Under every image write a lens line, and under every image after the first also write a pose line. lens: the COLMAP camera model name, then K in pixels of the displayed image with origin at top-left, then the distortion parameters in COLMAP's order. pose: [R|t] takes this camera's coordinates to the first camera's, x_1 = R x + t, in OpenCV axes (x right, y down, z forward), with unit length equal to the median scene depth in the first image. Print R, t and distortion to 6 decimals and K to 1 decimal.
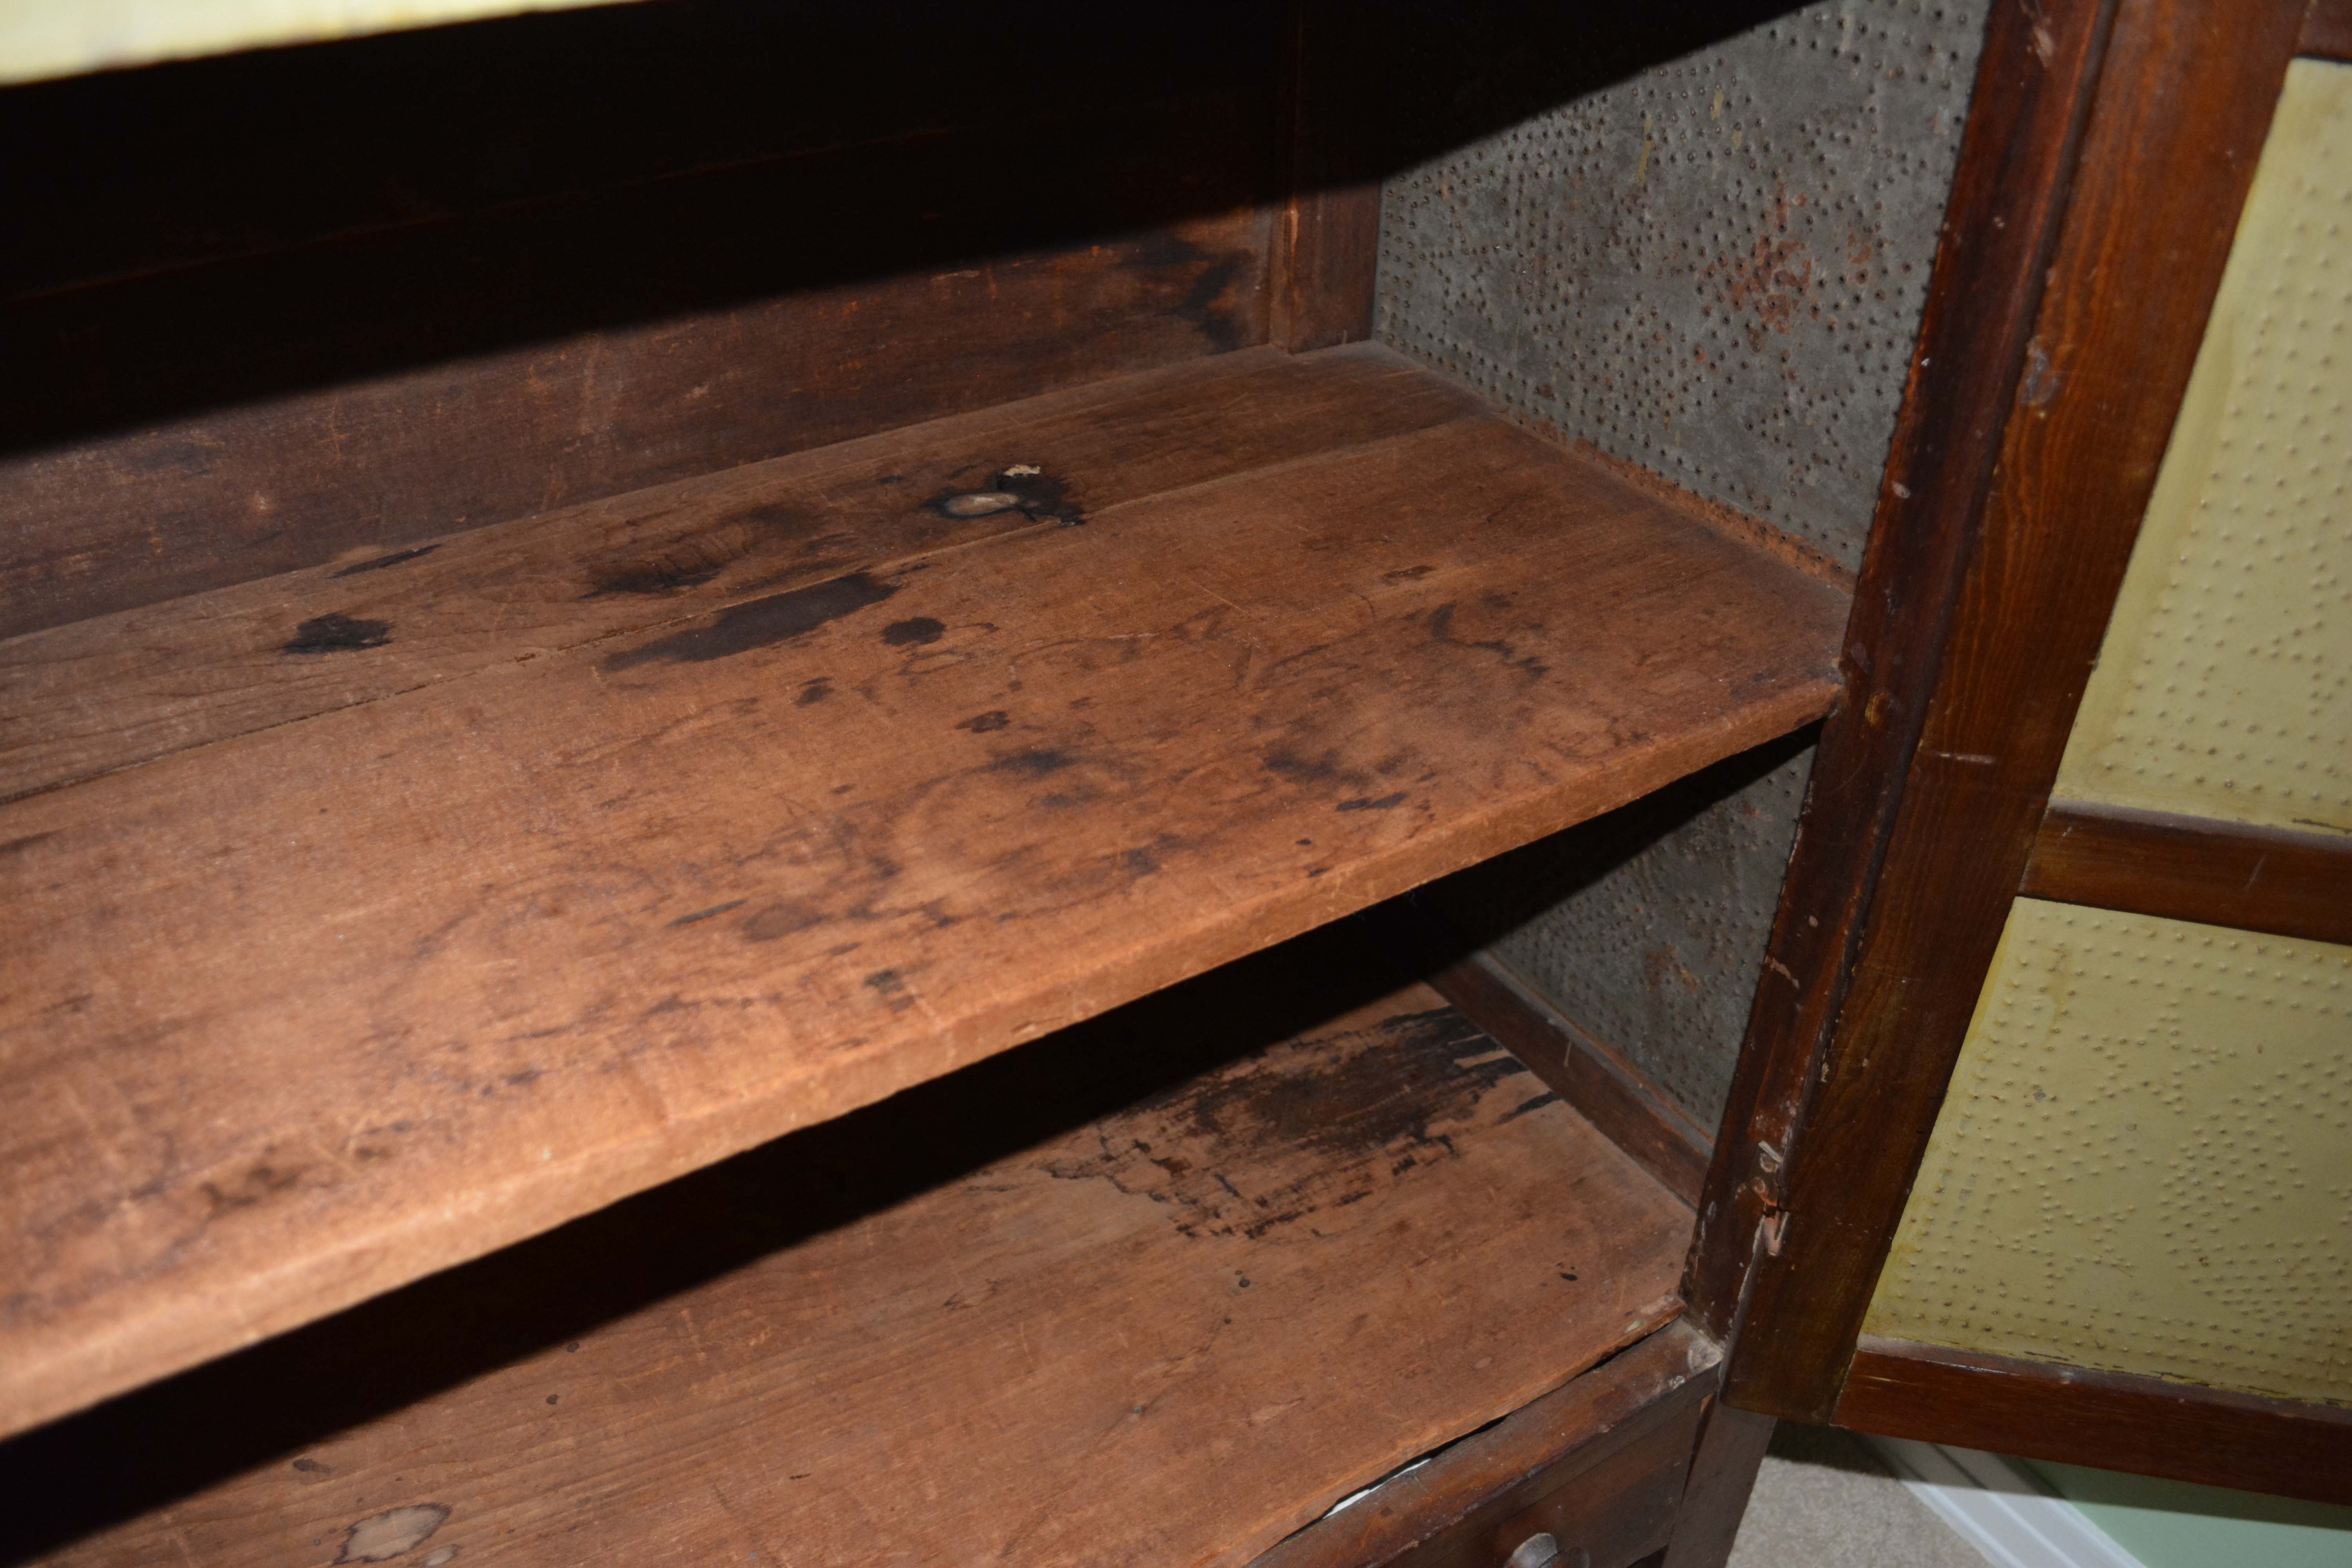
lens RADIAL K [[1848.8, 0, 1154.9], [0, 1848.8, 818.2], [0, 0, 1]] dist [-0.086098, 0.012048]
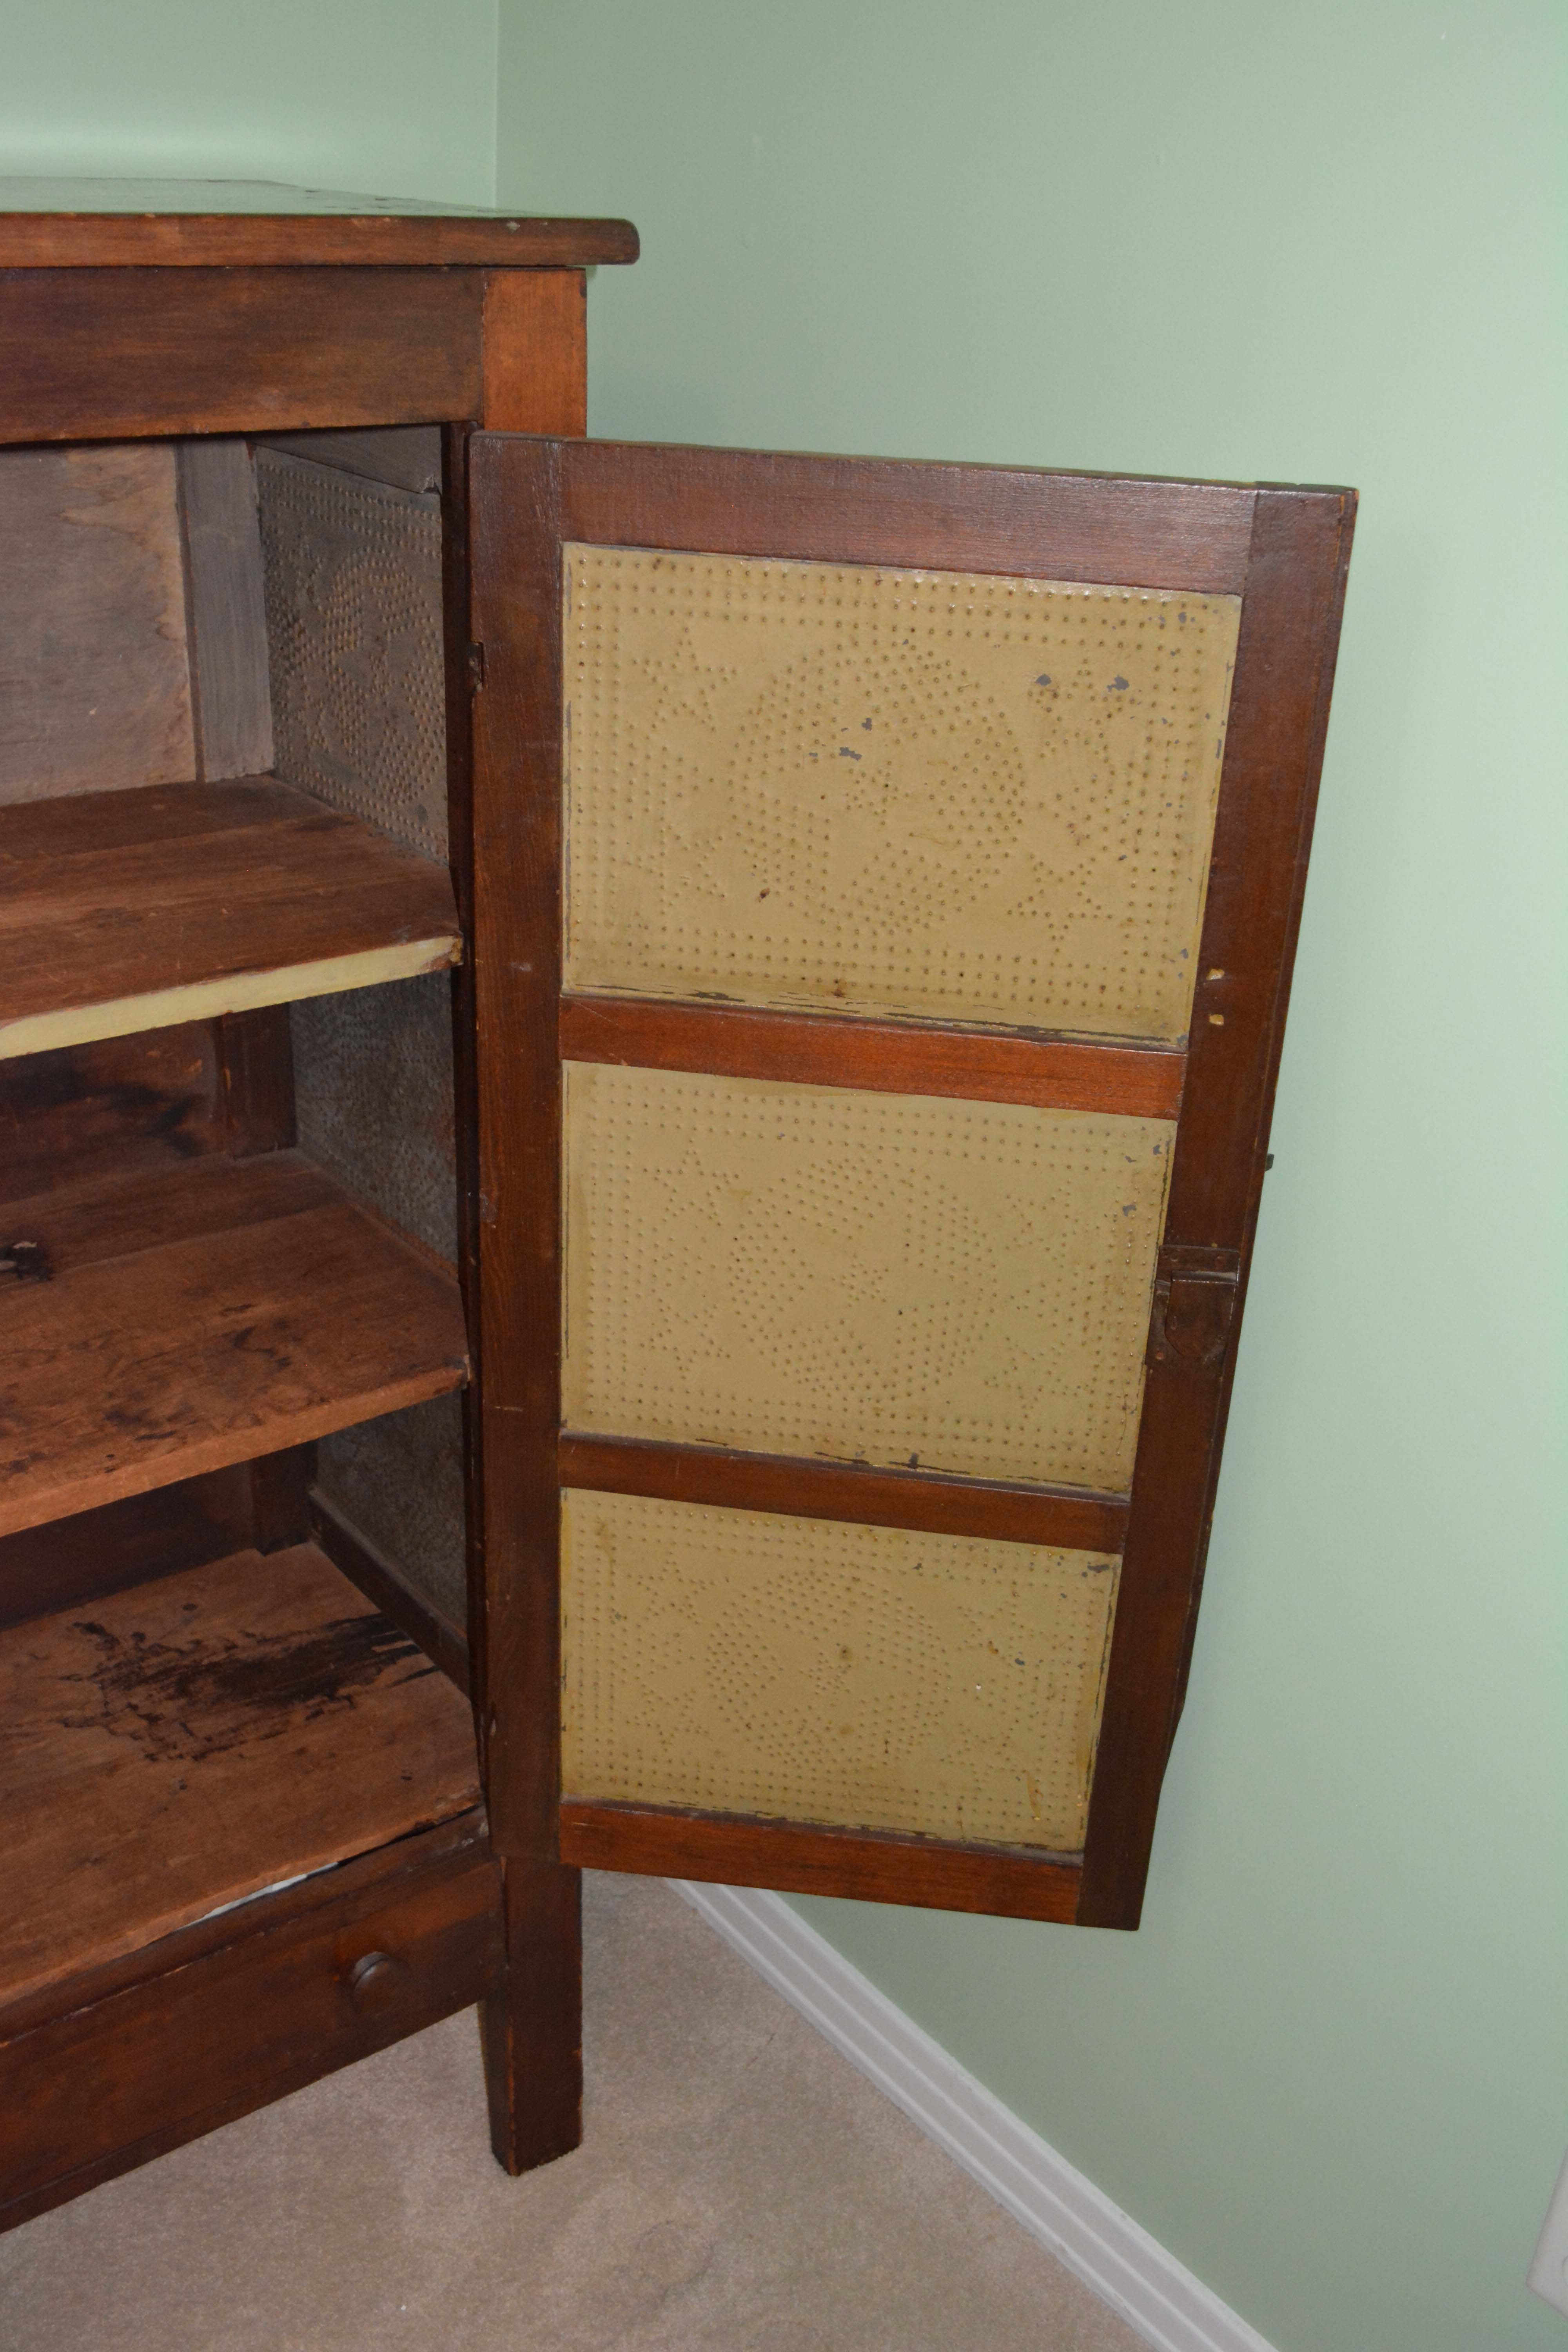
lens RADIAL K [[2278.4, 0, 768.3], [0, 2278.4, 1151.2], [0, 0, 1]] dist [-0.065043, 0.000000]
pose [[0.995150, -0.006514, 0.098154, 0.389811], [0.024275, 0.983208, -0.180869, 0.104999], [-0.095327, 0.182374, 0.978597, -1.028559]]
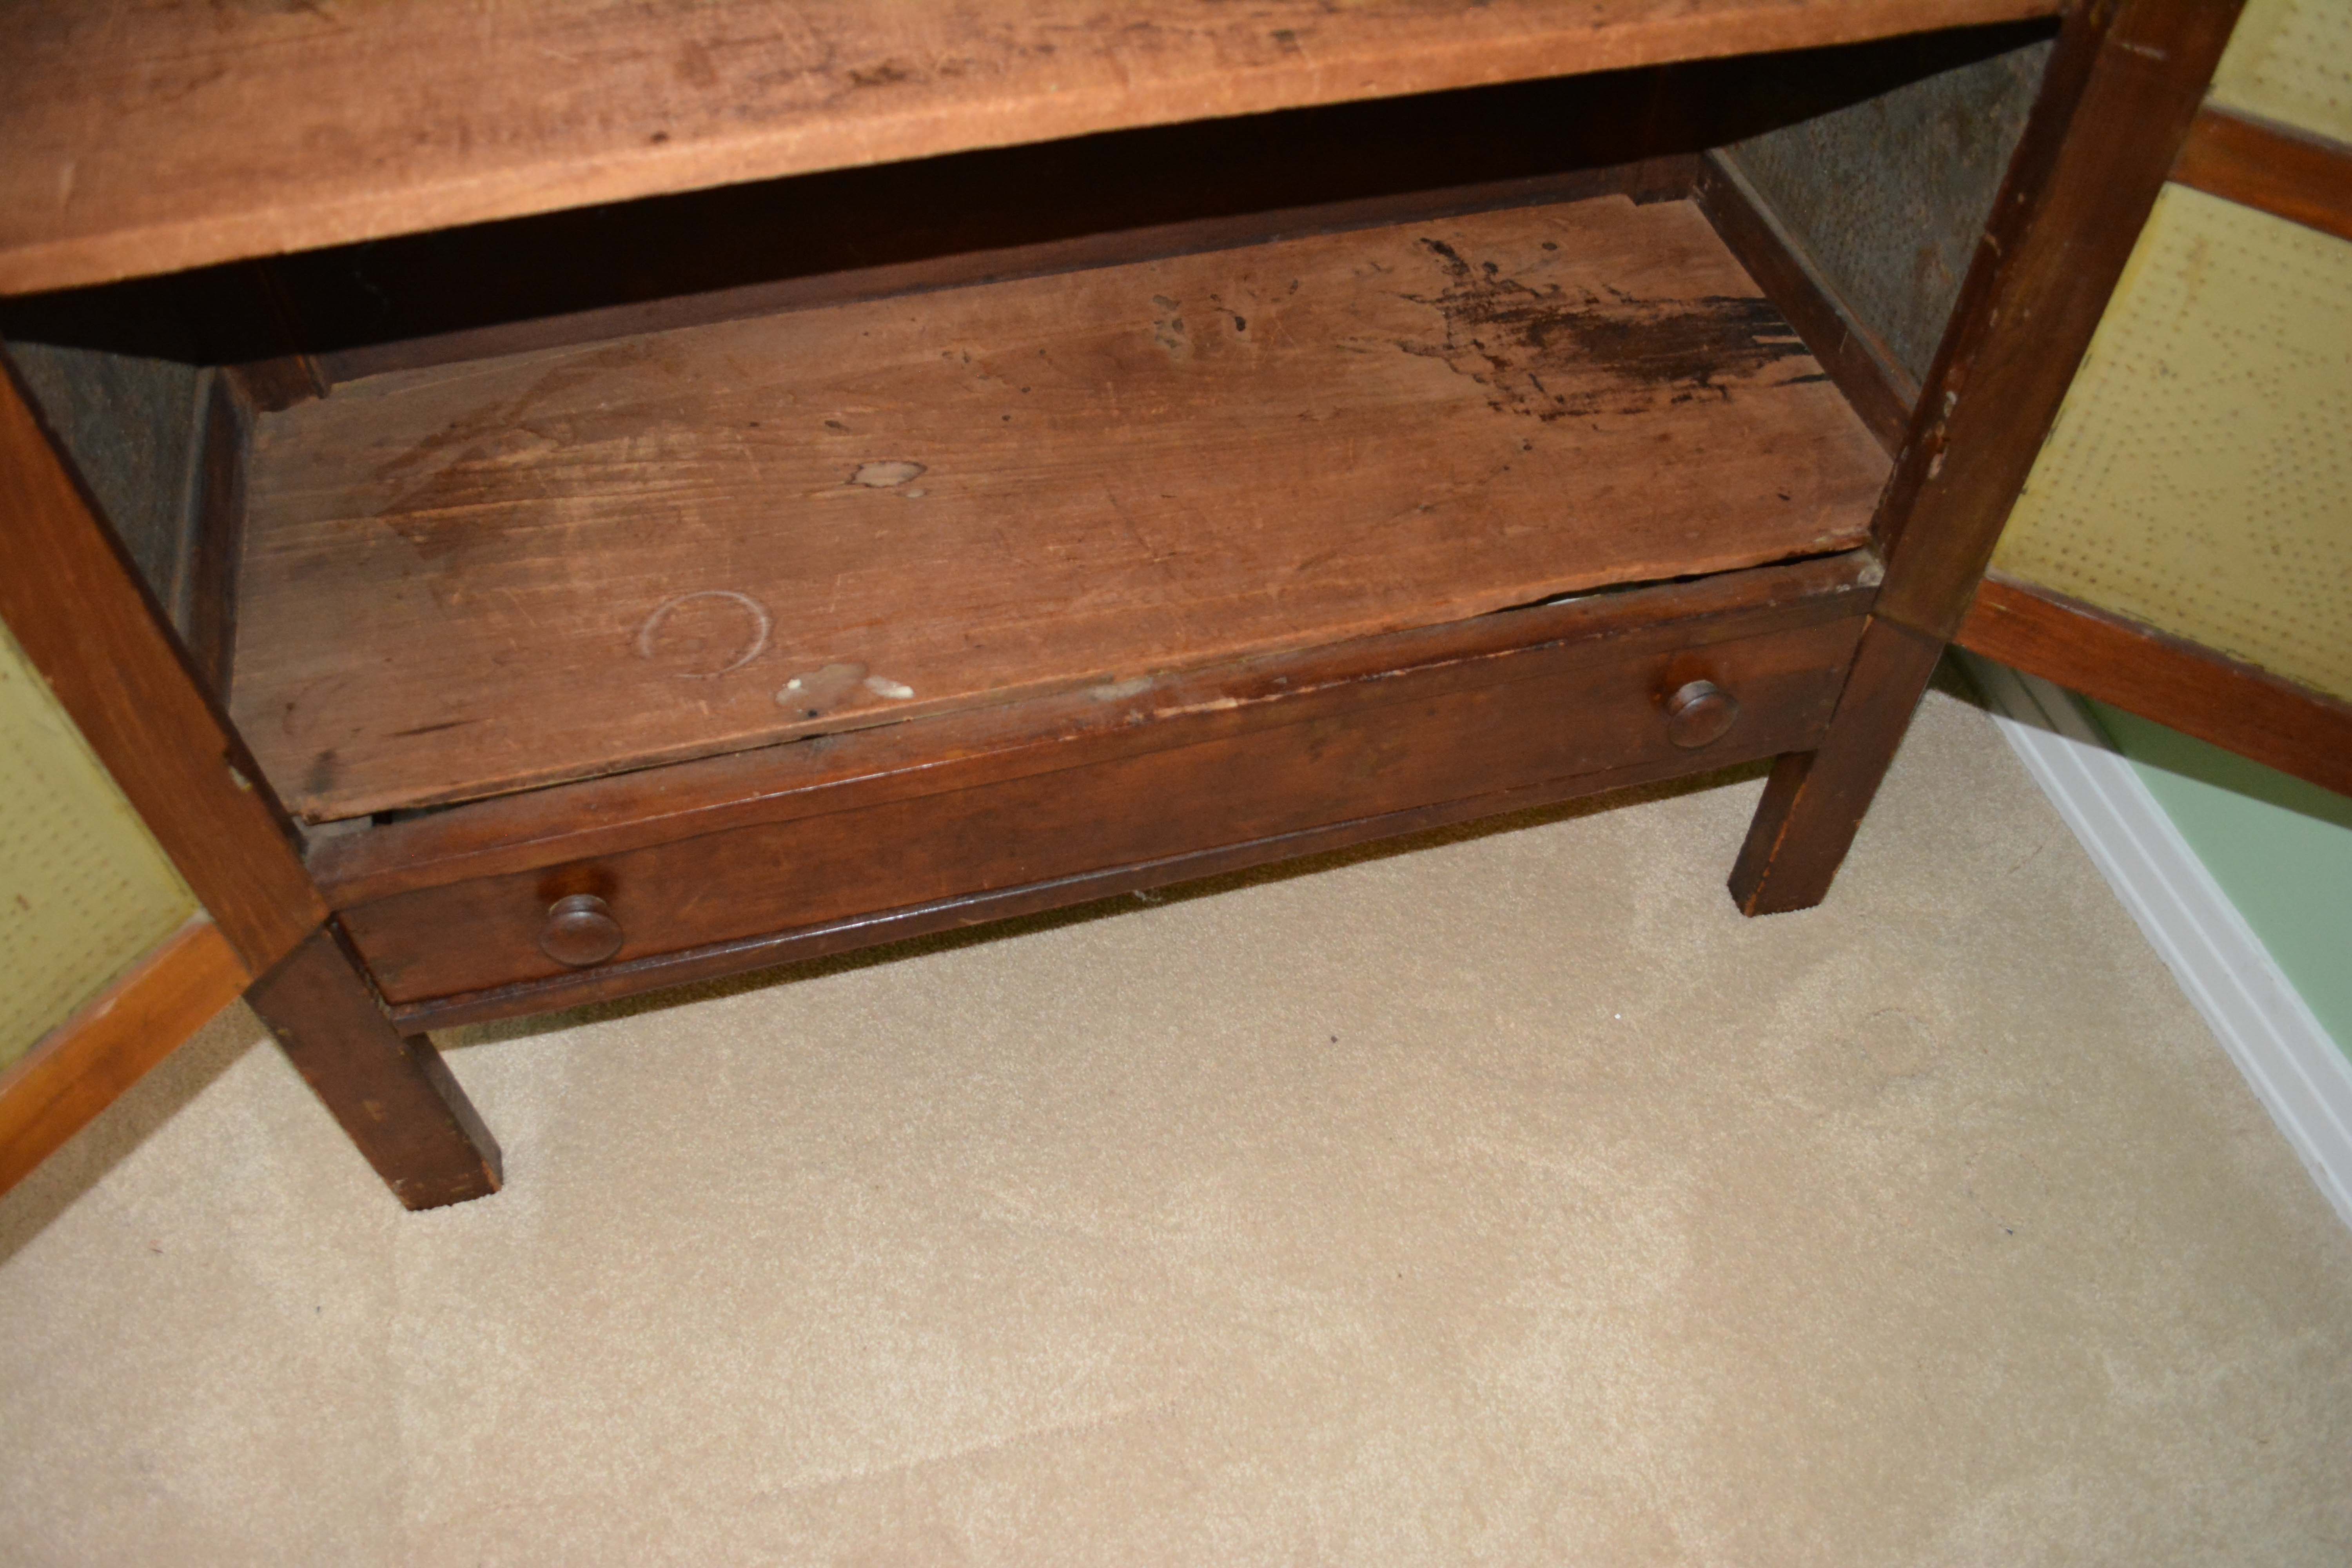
lens RADIAL K [[1848.8, 0, 1150.4], [0, 1848.8, 804.0], [0, 0, 1]] dist [-0.086098, 0.012048]
pose [[0.951306, 0.236374, -0.197849, 0.126903], [-0.169352, 0.937086, 0.305270, 0.159893], [0.257560, -0.256899, 0.931486, -0.375622]]
